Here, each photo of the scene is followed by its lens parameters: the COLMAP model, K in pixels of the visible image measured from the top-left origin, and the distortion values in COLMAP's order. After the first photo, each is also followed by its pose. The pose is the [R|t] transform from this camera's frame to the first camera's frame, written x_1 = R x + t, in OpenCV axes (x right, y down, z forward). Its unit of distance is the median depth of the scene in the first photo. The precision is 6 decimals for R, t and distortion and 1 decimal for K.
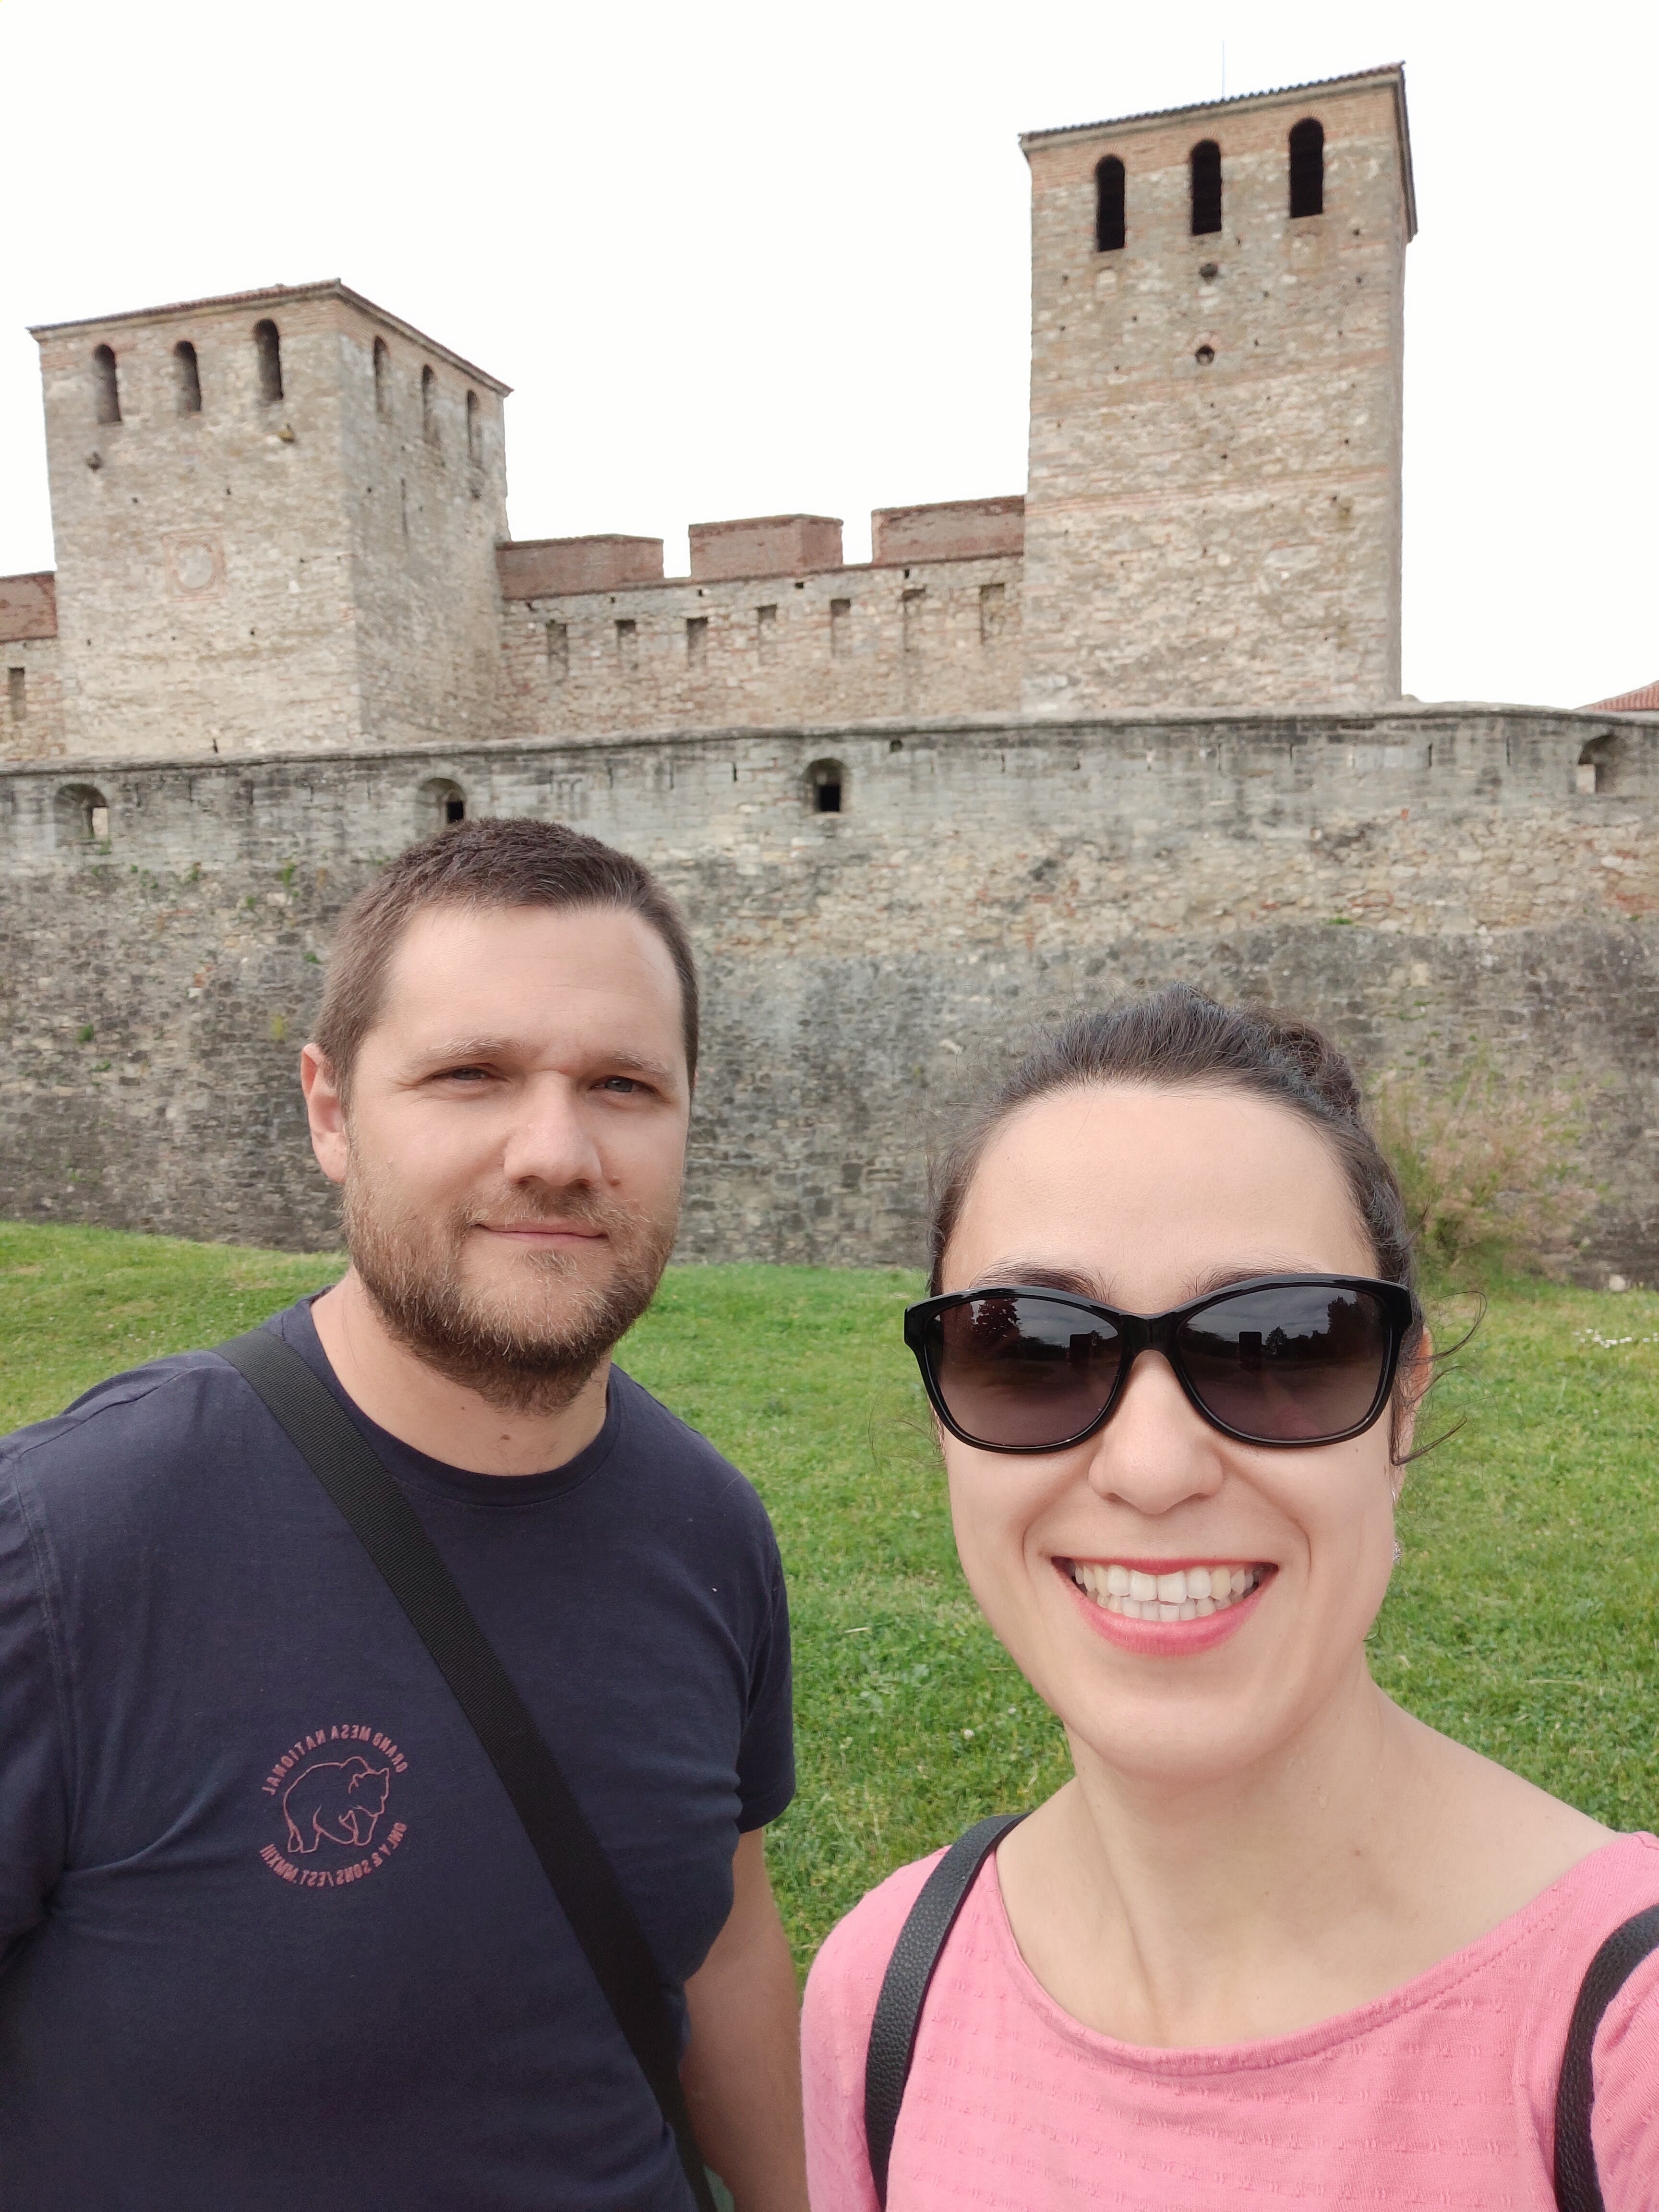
lens RADIAL K [[1609.9, 0, 829.5], [0, 1609.9, 1106.0], [0, 0, 1]] dist [0.071665, -0.080030]
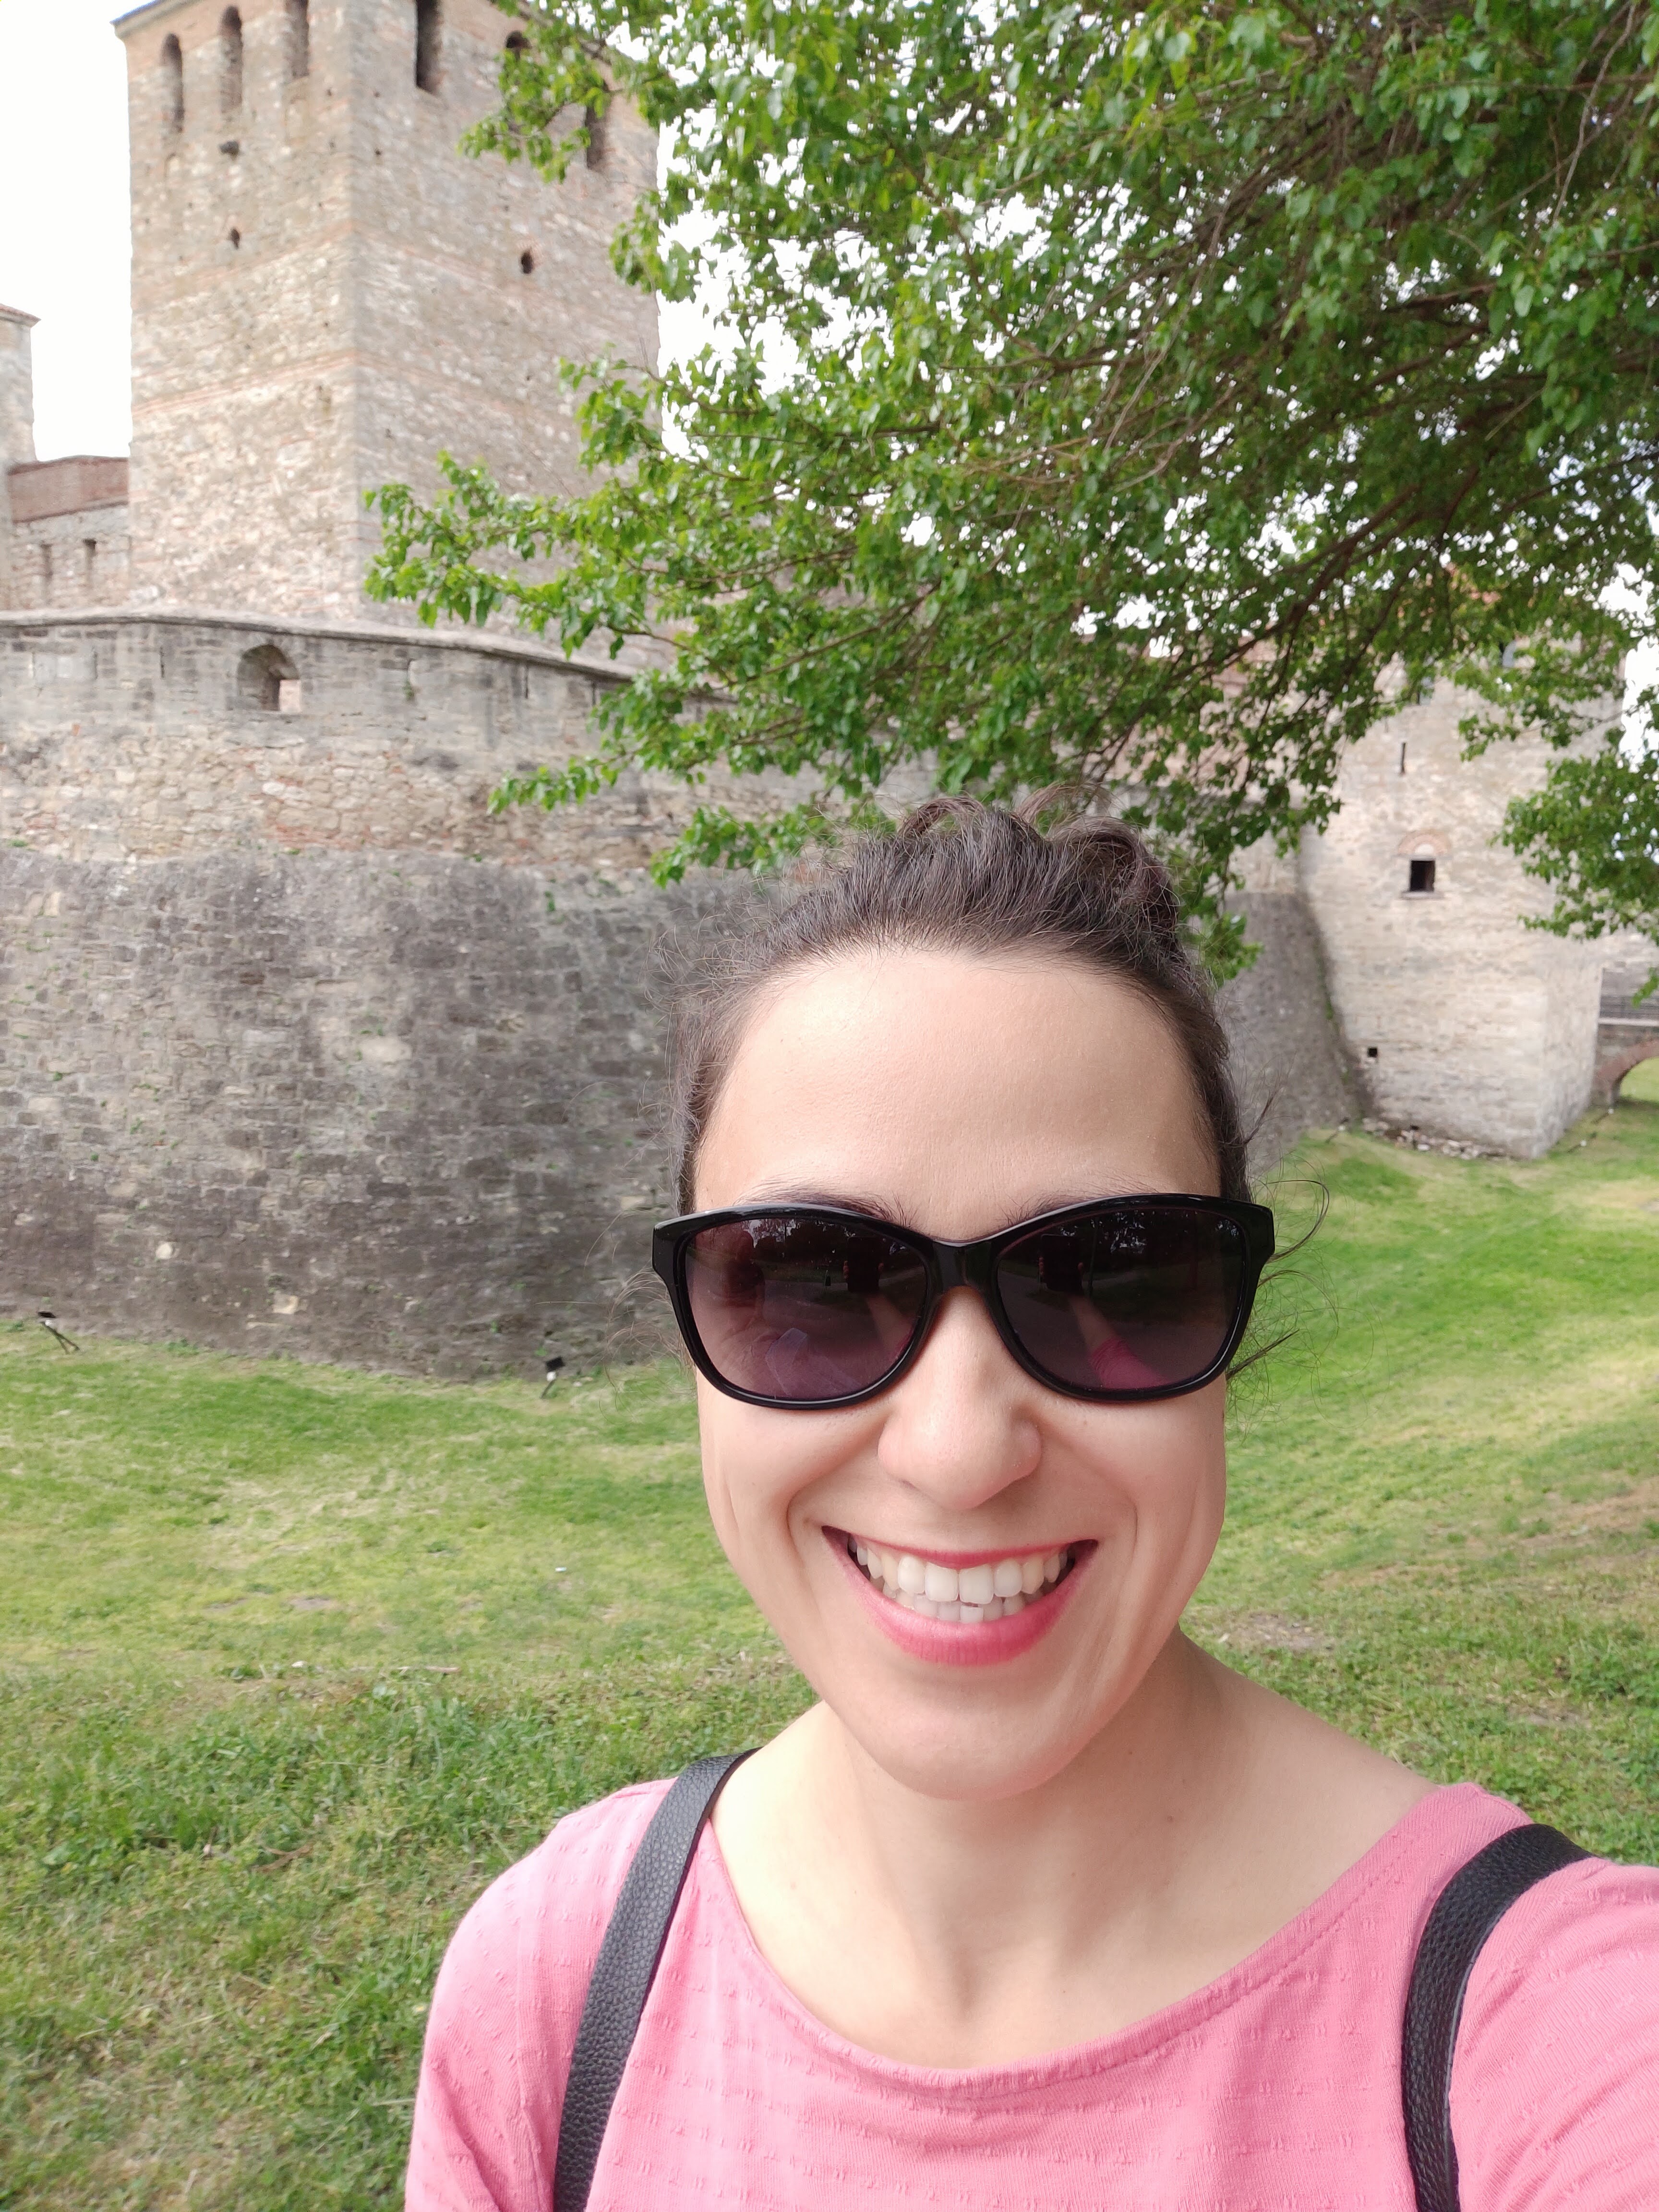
lens RADIAL K [[1640.7, 0, 829.5], [0, 1640.7, 1106.0], [0, 0, 1]] dist [0.100297, -0.136187]
pose [[0.958347, 0.072260, -0.276313, 0.829963], [-0.063833, 0.997183, 0.039383, -0.024558], [0.278380, -0.020105, 0.960261, 0.162556]]
